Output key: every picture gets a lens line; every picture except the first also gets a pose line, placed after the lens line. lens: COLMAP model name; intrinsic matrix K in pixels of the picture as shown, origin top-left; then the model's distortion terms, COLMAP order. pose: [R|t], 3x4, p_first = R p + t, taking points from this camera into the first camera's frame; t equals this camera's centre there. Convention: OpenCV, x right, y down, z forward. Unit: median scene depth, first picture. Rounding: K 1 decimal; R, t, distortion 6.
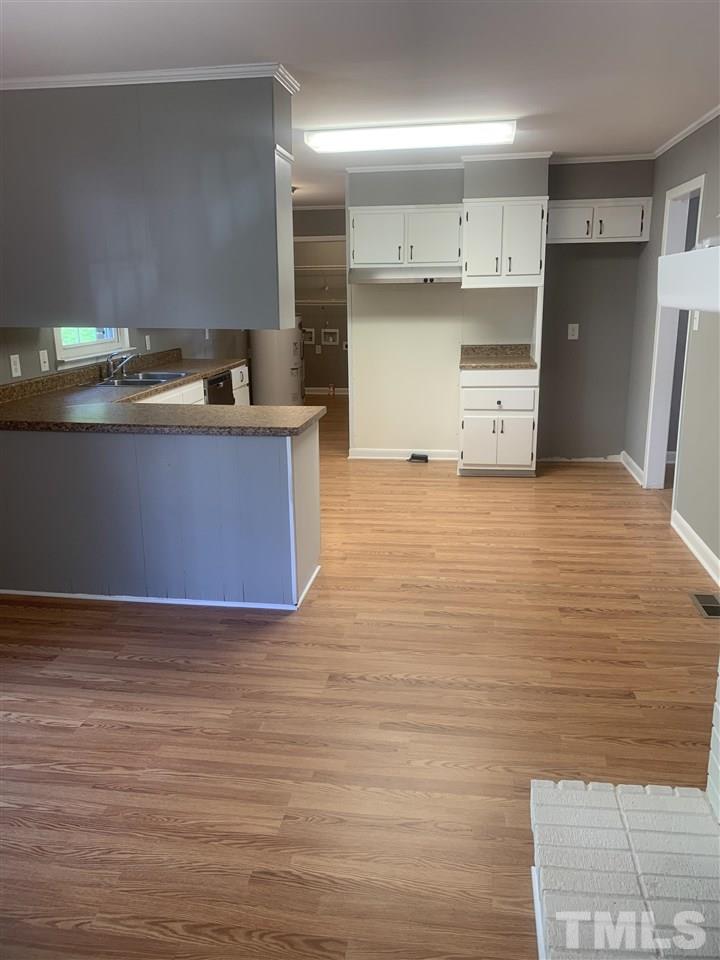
lens RADIAL K [[732.9, 0, 371.2], [0, 732.9, 476.4], [0, 0, 1]] dist [0.001362, -0.005978]
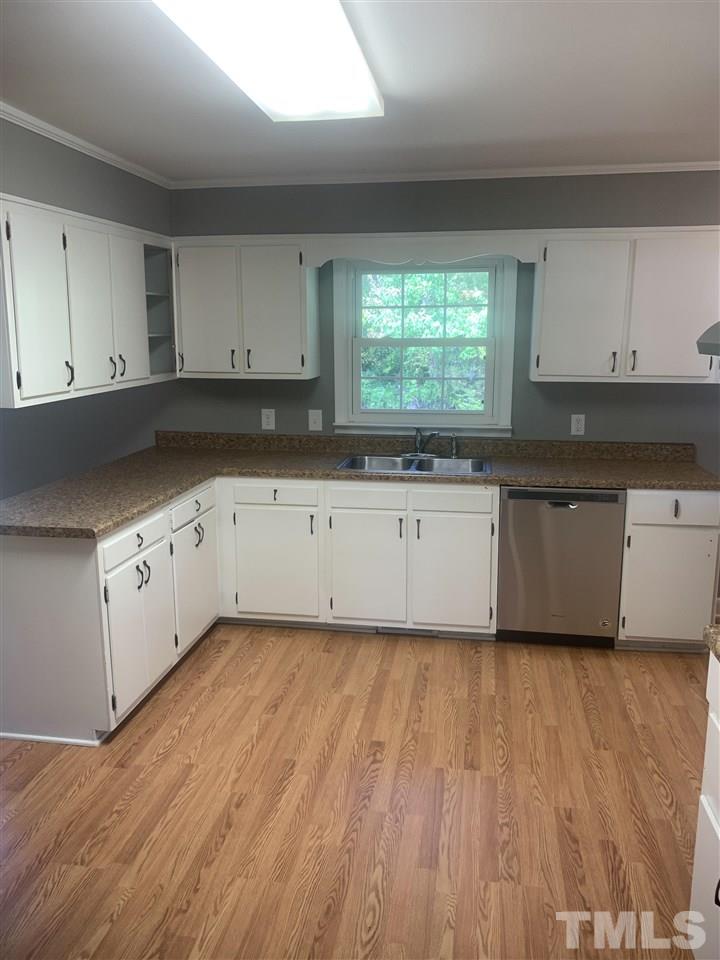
lens RADIAL K [[748.9, 0, 360.0], [0, 748.9, 480.0], [0, 0, 1]] dist [0.007132, 0.000494]
pose [[-0.026397, 0.205523, -0.978296, 0.597434], [-0.246069, 0.947189, 0.205627, -0.341592], [0.968893, 0.246157, 0.025570, 1.209495]]
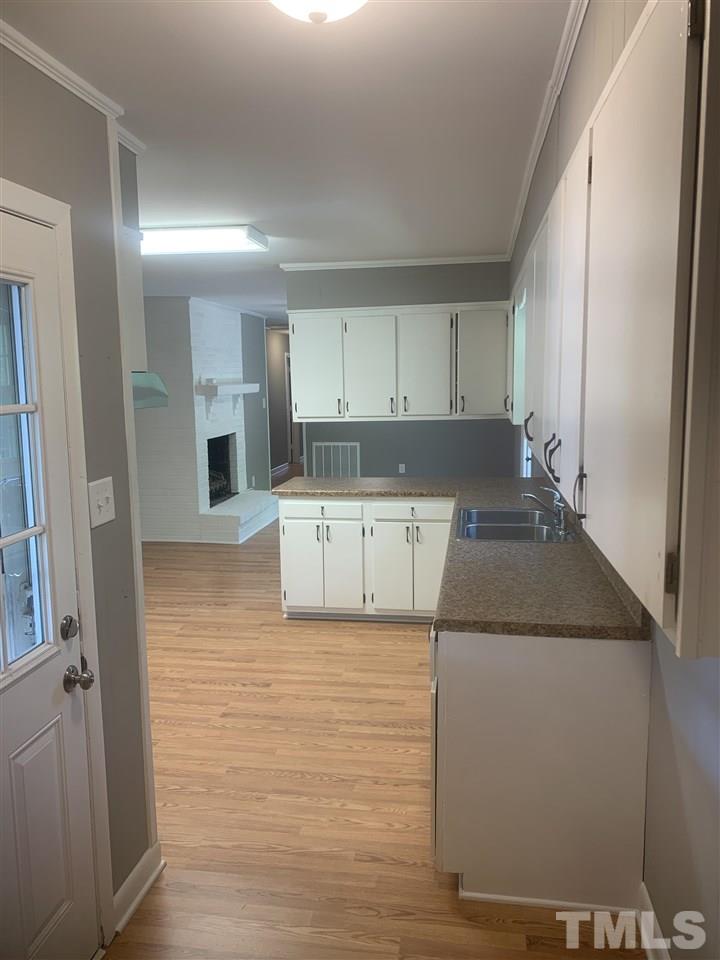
lens RADIAL K [[732.9, 0, 371.2], [0, 732.9, 476.4], [0, 0, 1]] dist [0.001362, -0.005978]
pose [[-0.999775, 0.019584, 0.008164, -0.240836], [0.021217, 0.924342, 0.380975, -0.583460], [-0.000085, 0.381063, -0.924549, 2.129281]]
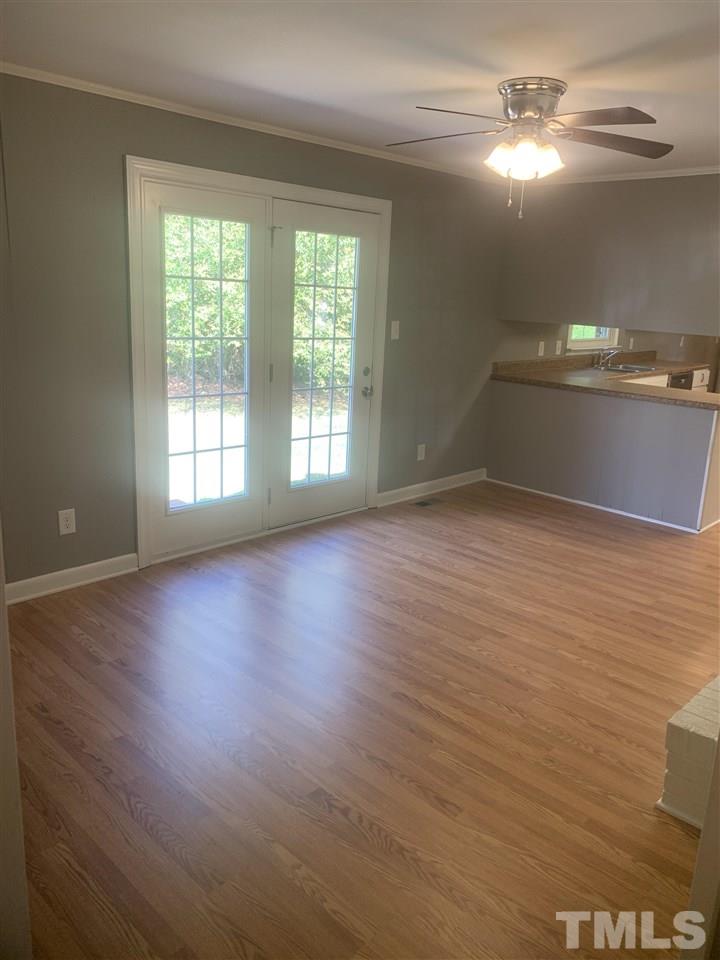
lens RADIAL K [[748.9, 0, 360.0], [0, 748.9, 480.0], [0, 0, 1]] dist [0.007132, 0.000494]
pose [[0.804747, 0.187499, -0.563229, 0.153998], [-0.194456, 0.979721, 0.048309, 0.125163], [0.560865, 0.070647, 0.824888, -0.523070]]
